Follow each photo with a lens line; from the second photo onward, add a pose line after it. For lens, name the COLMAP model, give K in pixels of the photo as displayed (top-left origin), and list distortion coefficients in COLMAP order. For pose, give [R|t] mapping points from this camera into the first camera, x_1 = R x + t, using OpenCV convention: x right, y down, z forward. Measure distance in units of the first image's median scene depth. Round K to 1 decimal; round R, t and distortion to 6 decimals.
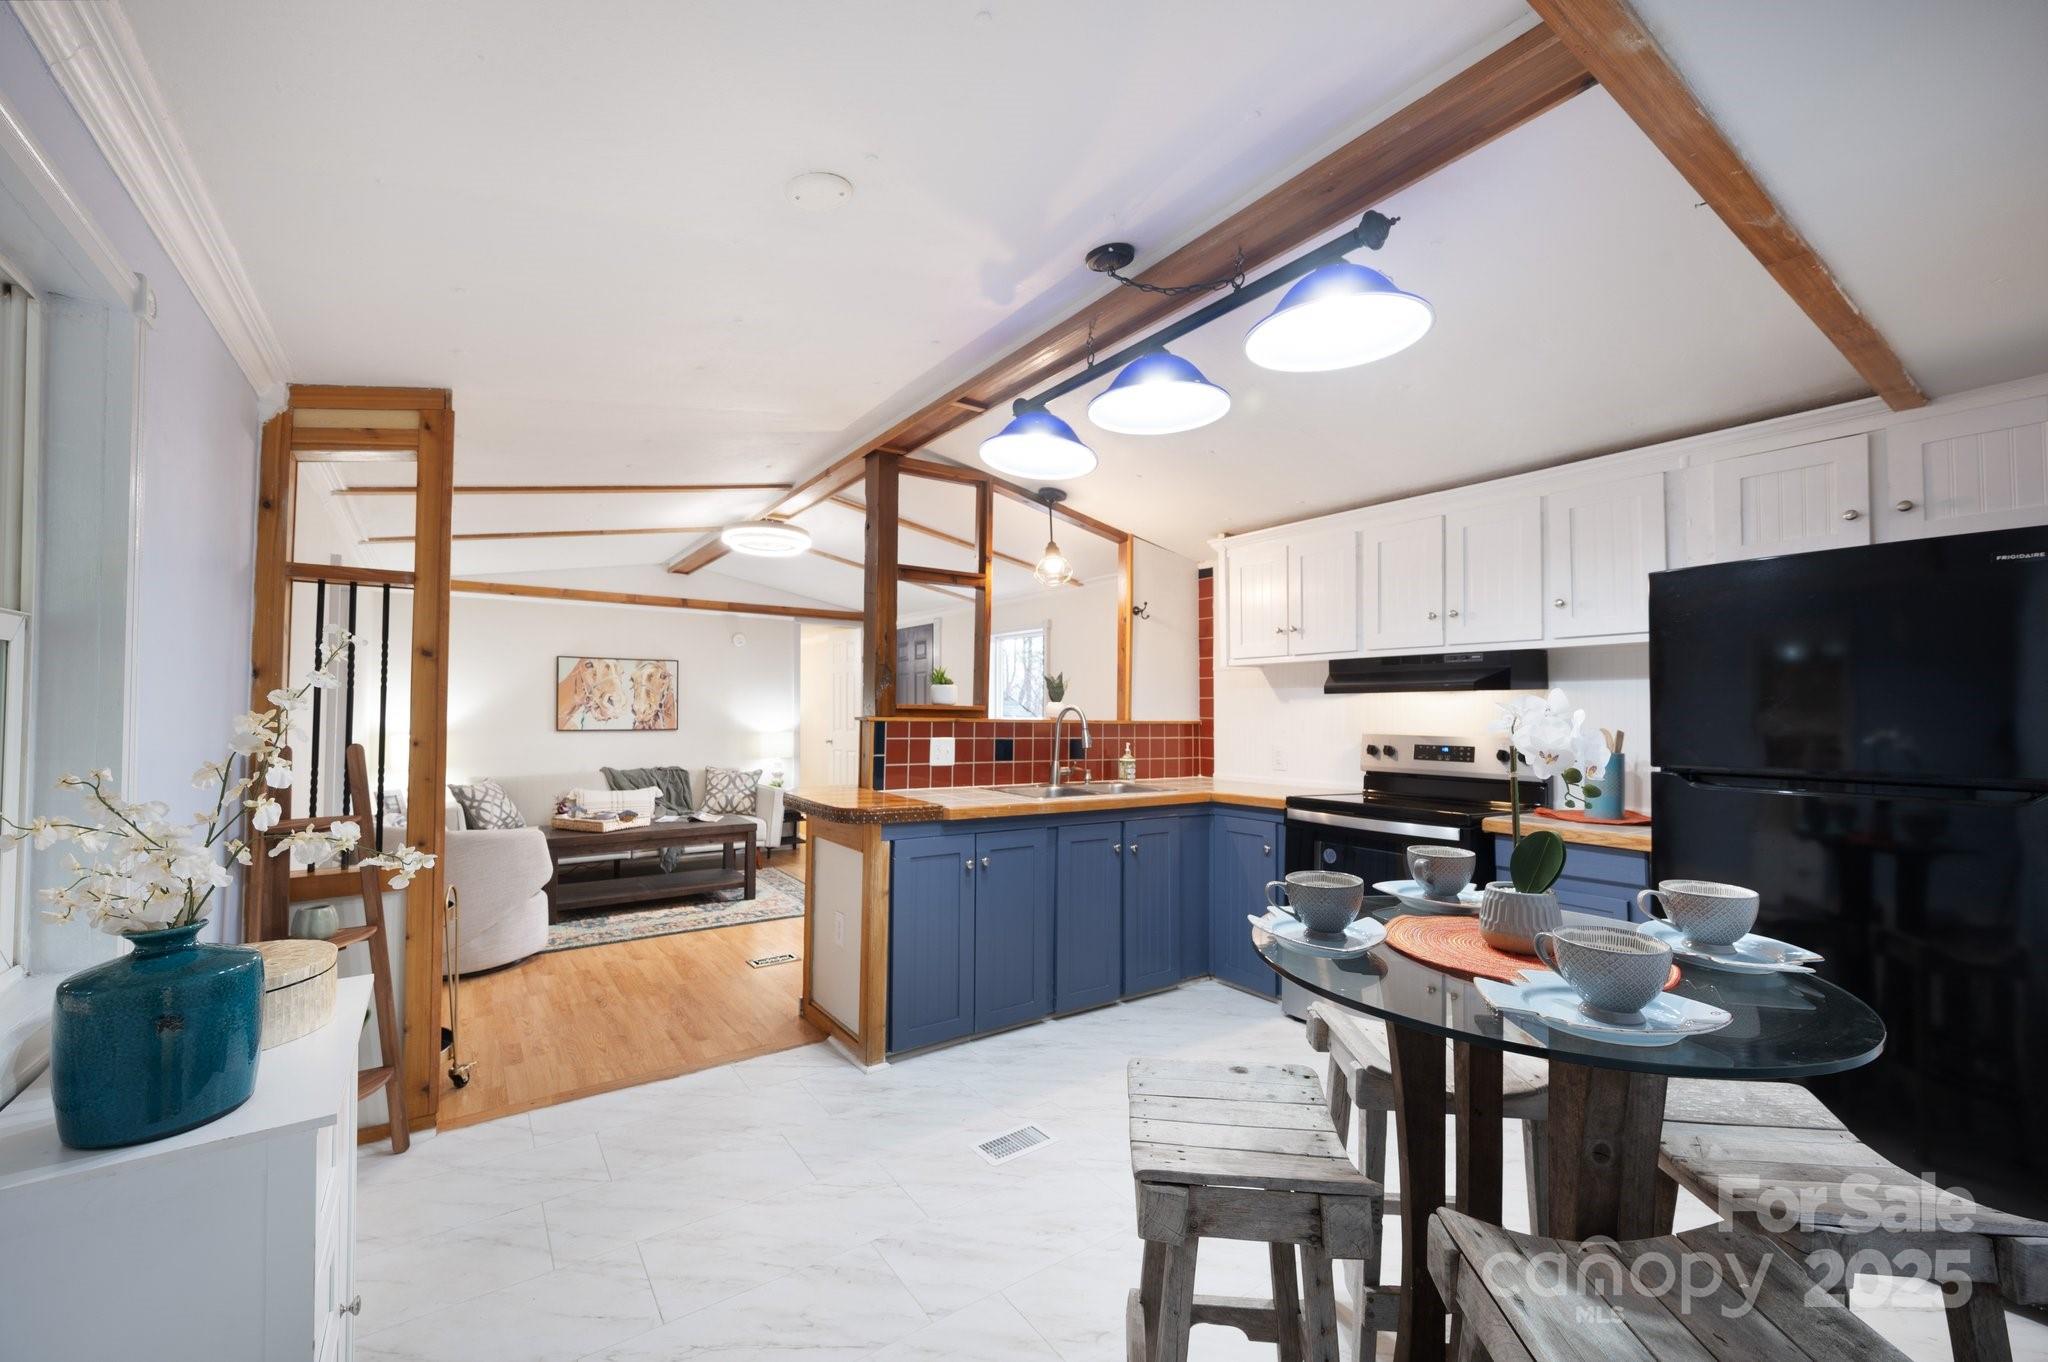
lens RADIAL K [[815.9, 0, 1024.0], [0, 815.9, 681.0], [0, 0, 1]] dist [0.001226, 0.000168]
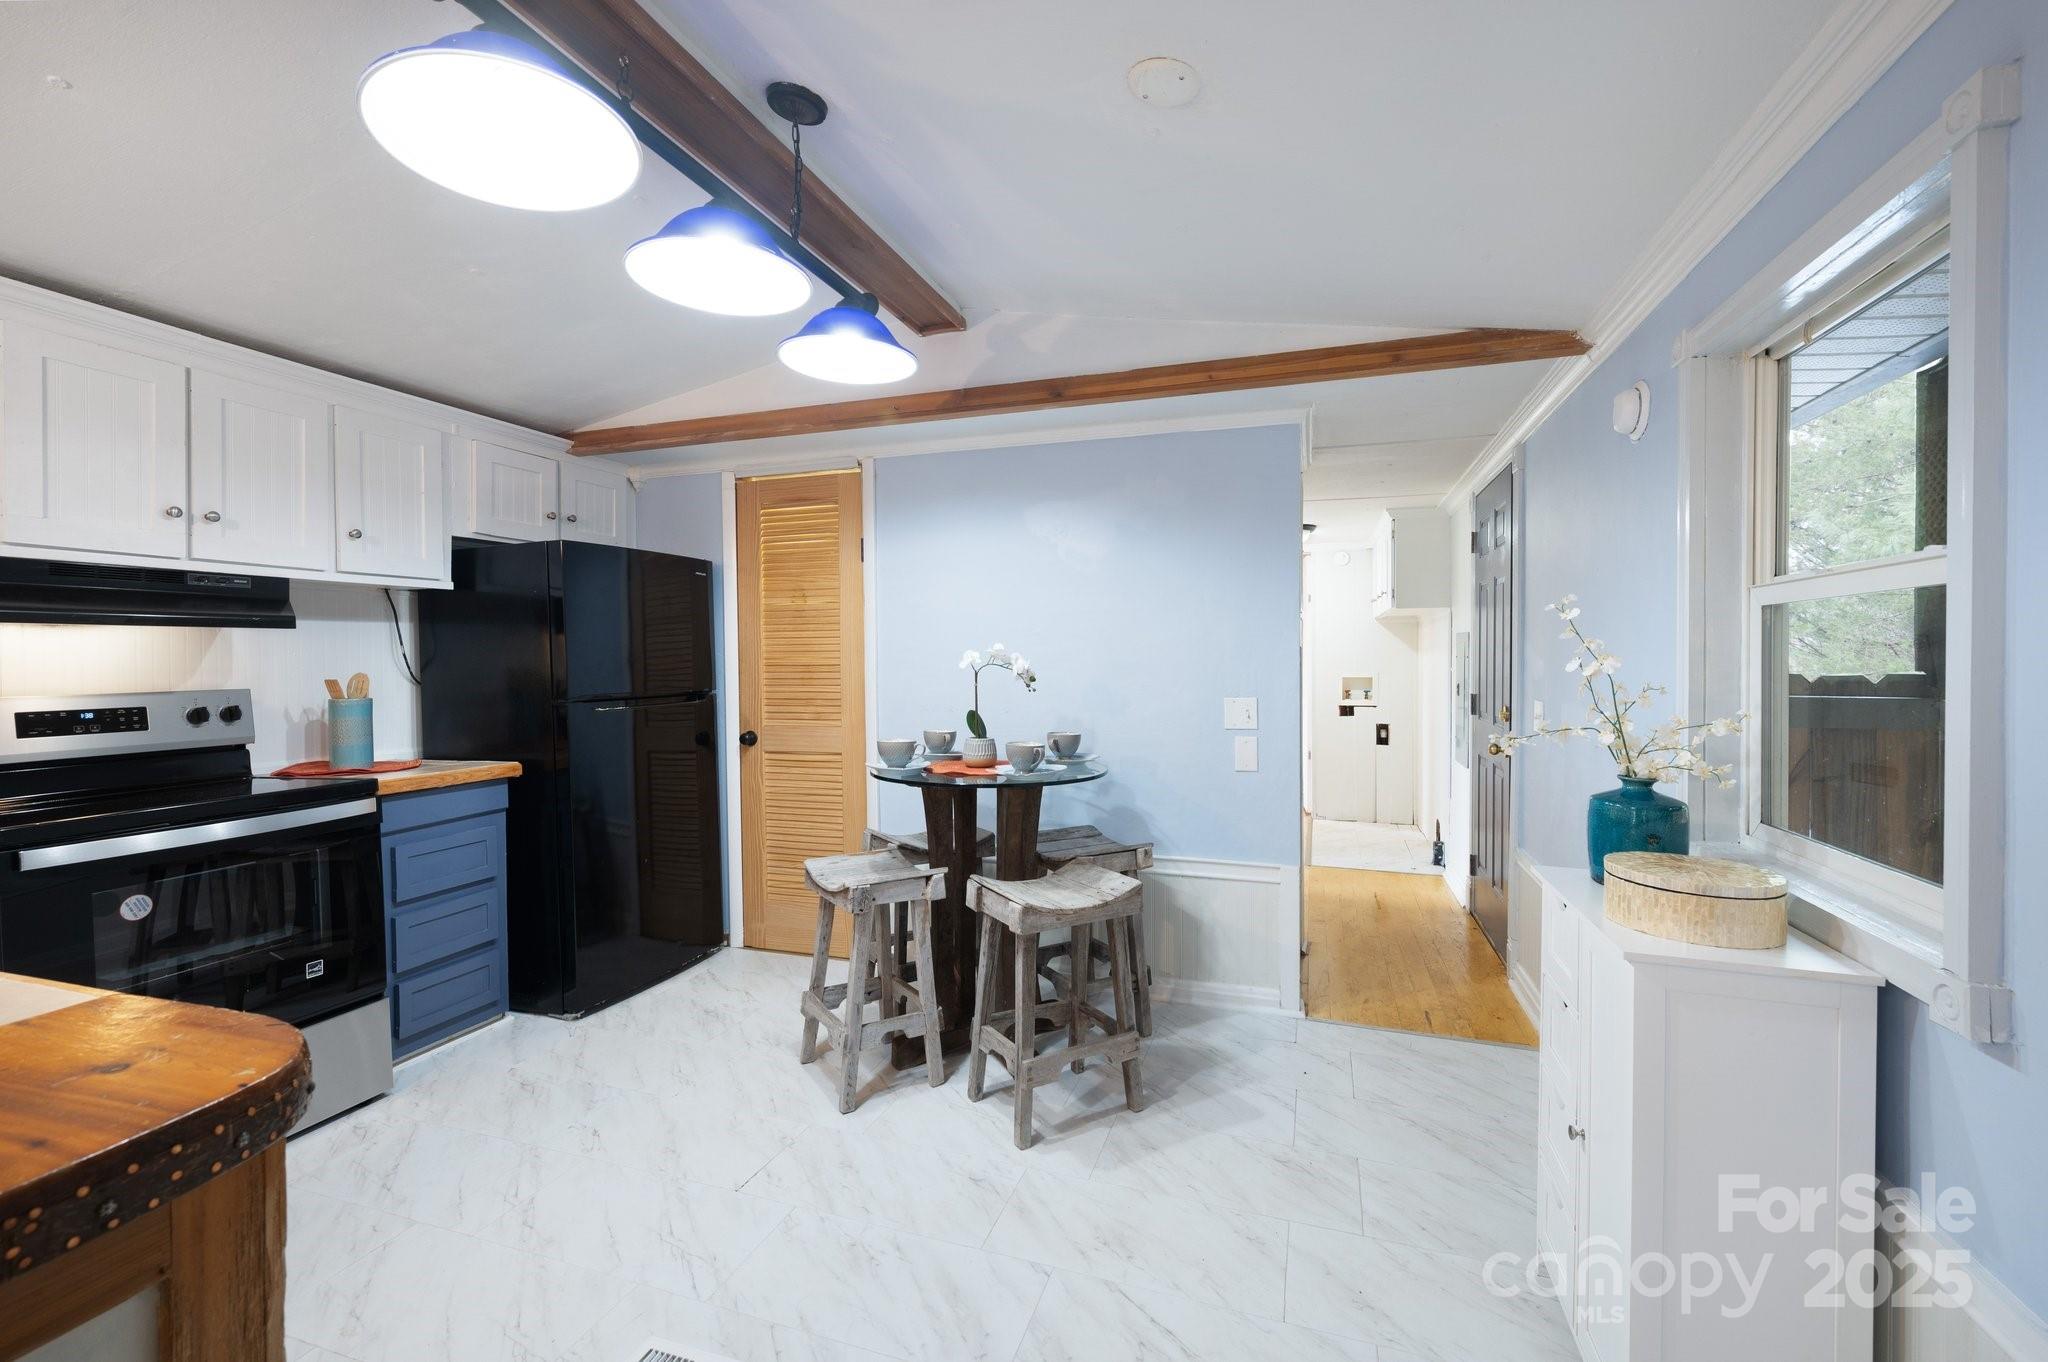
lens RADIAL K [[853.9, 0, 1024.7], [0, 853.9, 656.9], [0, 0, 1]] dist [-0.000120, -0.000021]
pose [[-0.582055, -0.004937, 0.813135, -0.418437], [-0.030096, 0.999427, -0.015475, 0.024910], [-0.812593, -0.033480, -0.581870, 0.744612]]
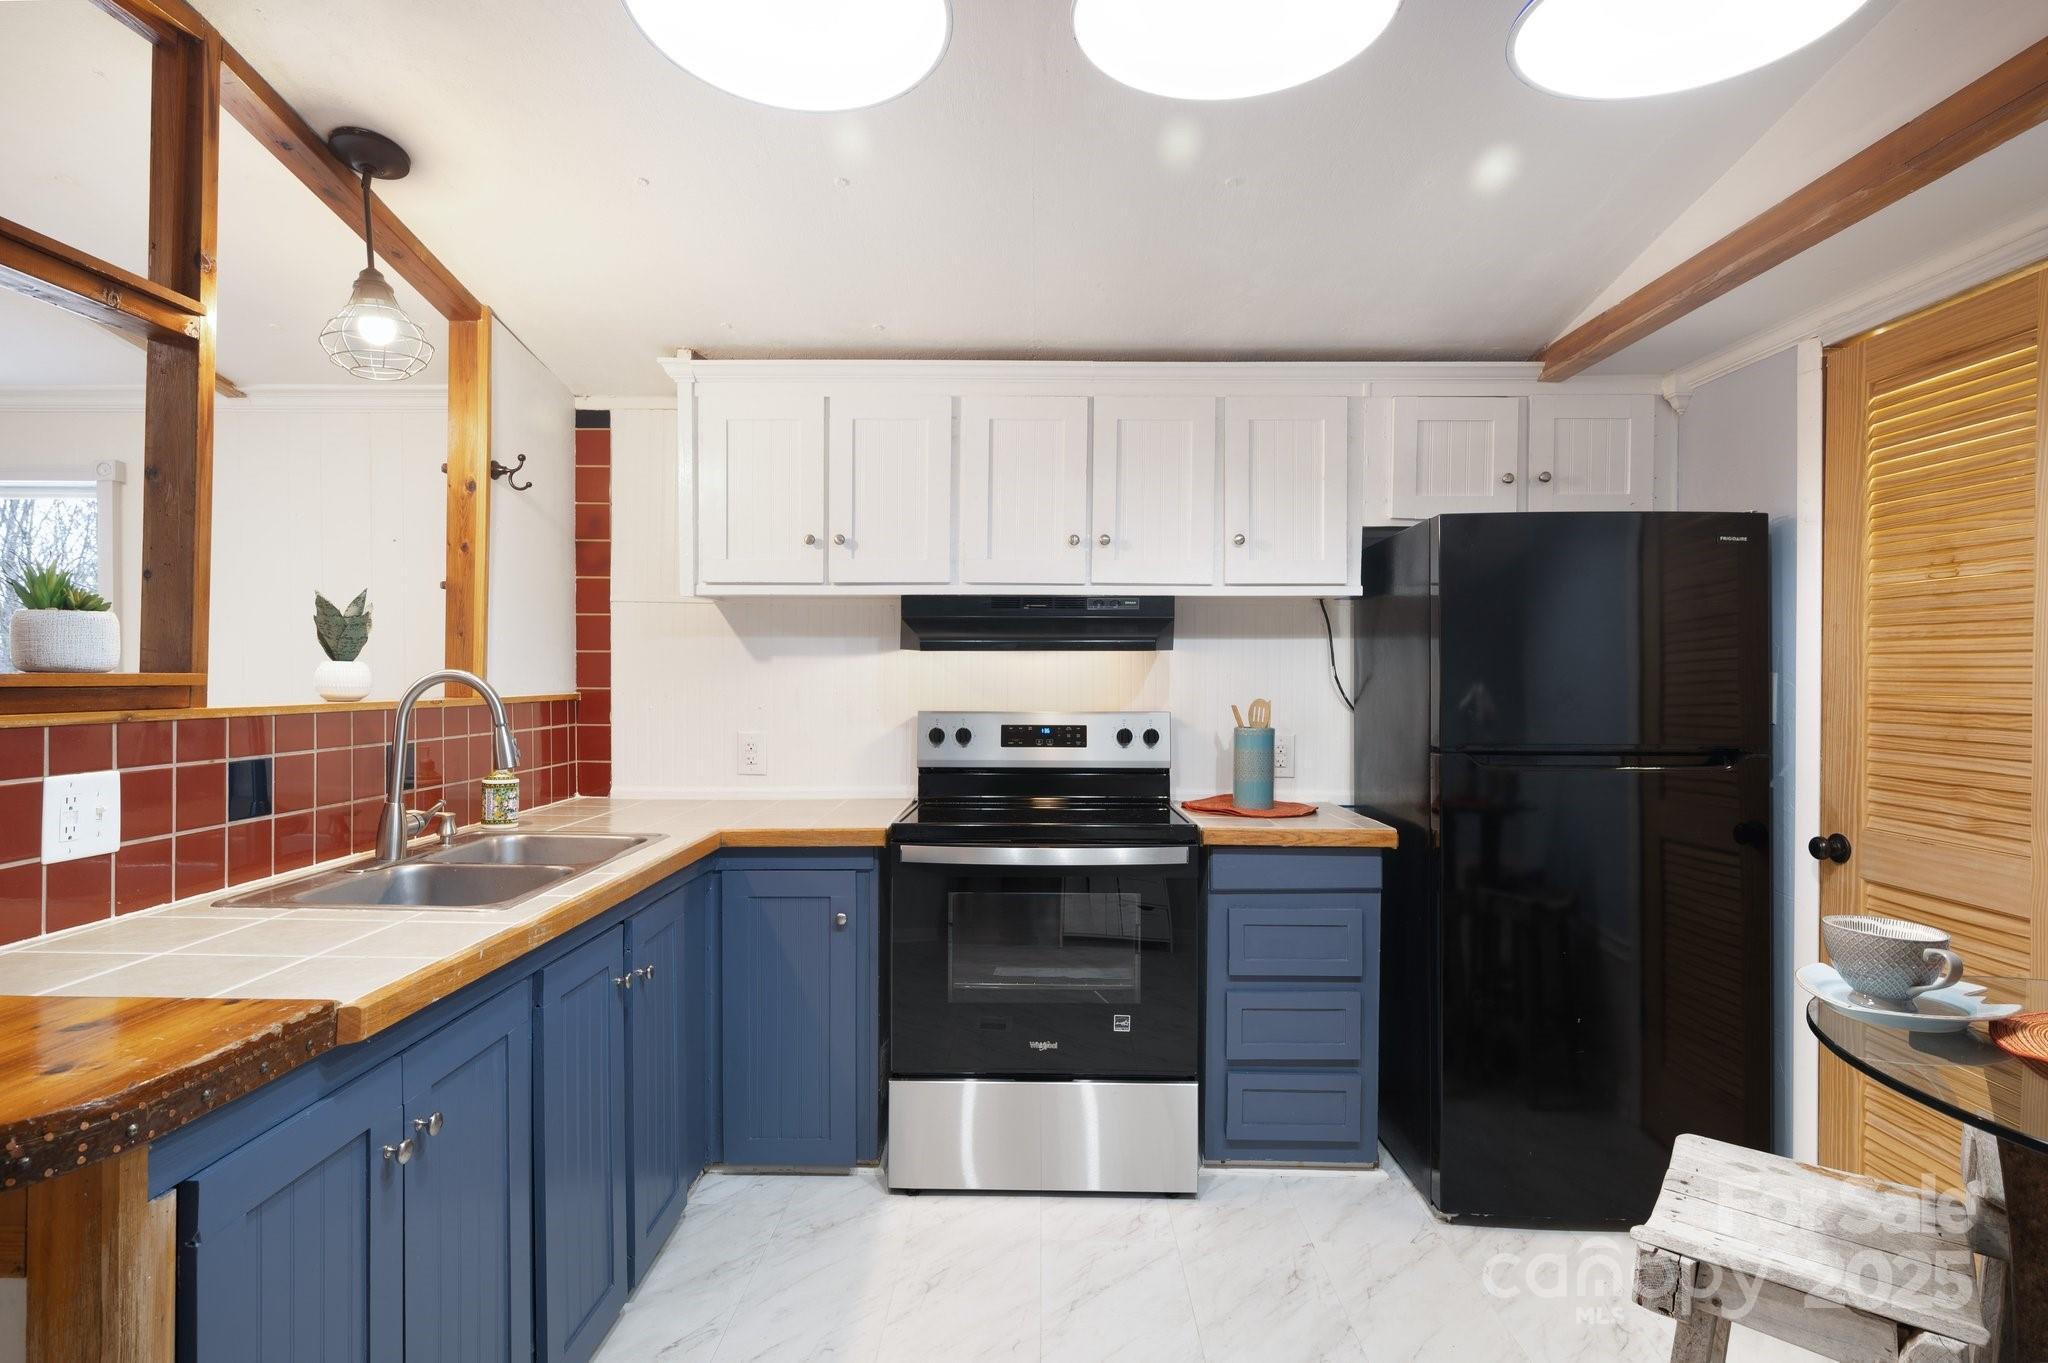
lens RADIAL K [[1051.6, 0, 1025.7], [0, 1051.6, 675.4], [0, 0, 1]] dist [-0.000287, 0.000112]
pose [[0.589671, -0.011160, 0.807566, -0.216895], [-0.031578, 0.998821, 0.036860, 0.002664], [-0.807026, -0.047237, 0.588624, 0.448126]]
